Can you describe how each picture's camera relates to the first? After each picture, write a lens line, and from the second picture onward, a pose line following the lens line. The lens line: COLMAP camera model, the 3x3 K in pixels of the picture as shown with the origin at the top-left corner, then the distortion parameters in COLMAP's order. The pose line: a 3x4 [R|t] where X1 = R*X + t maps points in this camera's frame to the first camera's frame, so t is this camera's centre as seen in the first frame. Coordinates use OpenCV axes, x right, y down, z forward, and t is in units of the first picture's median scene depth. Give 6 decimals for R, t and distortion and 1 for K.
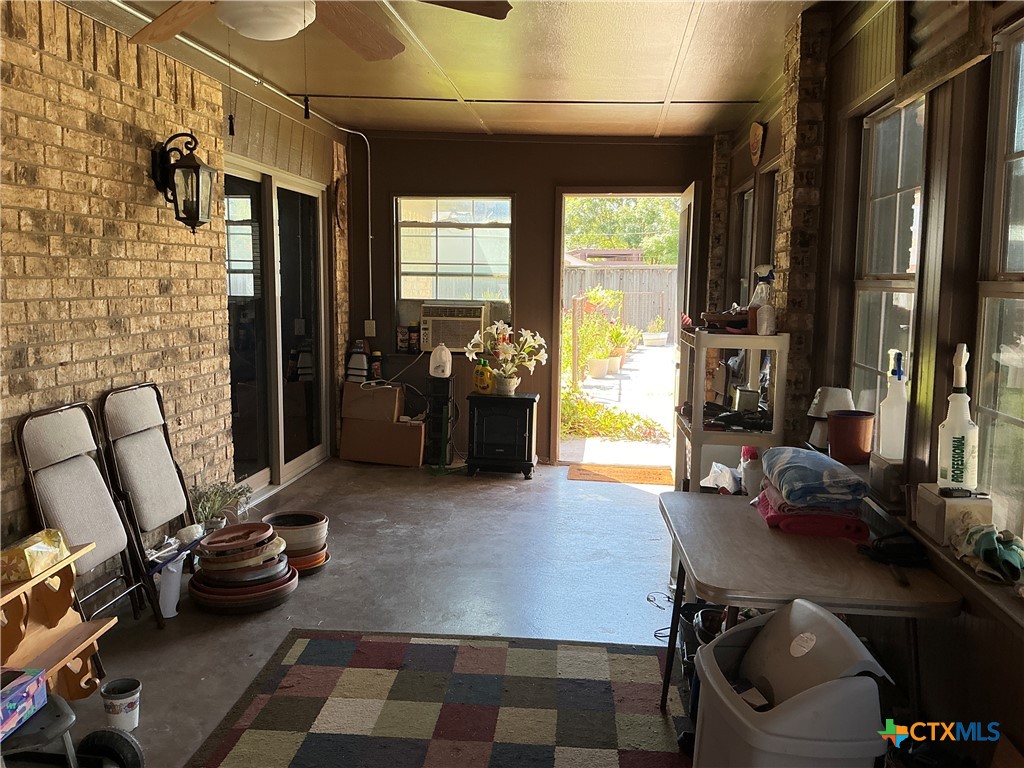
lens RADIAL K [[848.0, 0, 512.0], [0, 848.0, 384.0], [0, 0, 1]] dist [0.148269, -0.302338]
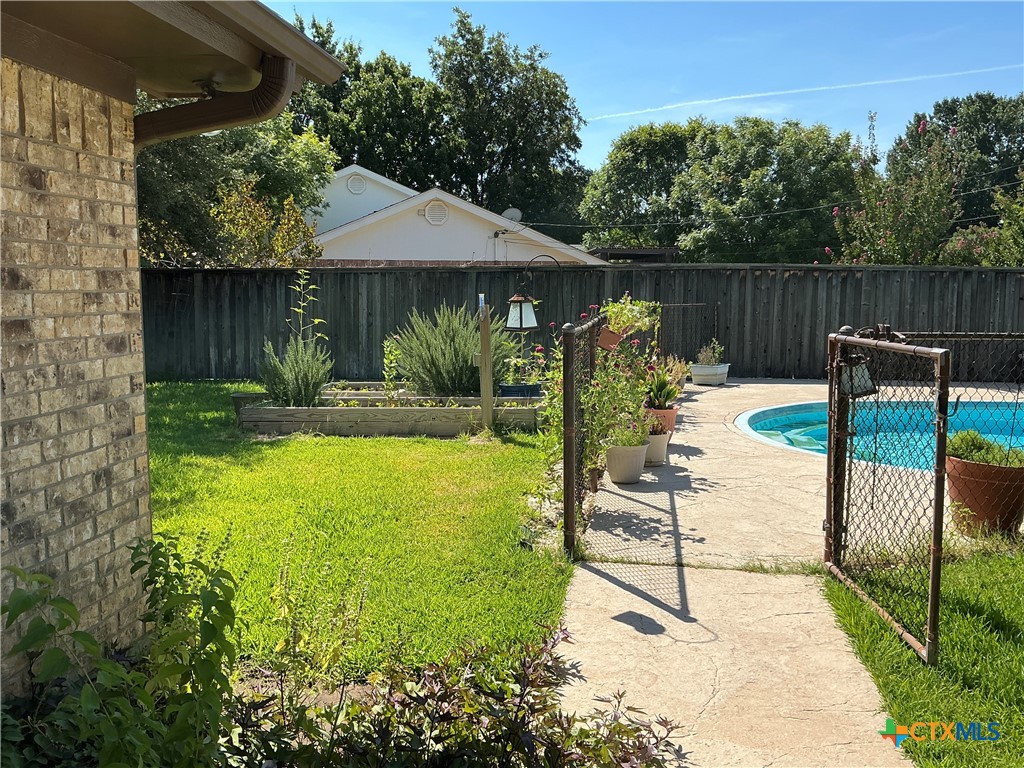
lens RADIAL K [[848.0, 0, 512.0], [0, 848.0, 384.0], [0, 0, 1]] dist [0.148269, -0.302338]
pose [[0.999604, -0.004129, -0.027830, 0.100217], [0.003822, 0.999931, -0.011075, -0.119026], [0.027873, 0.010964, 0.999551, 1.022704]]
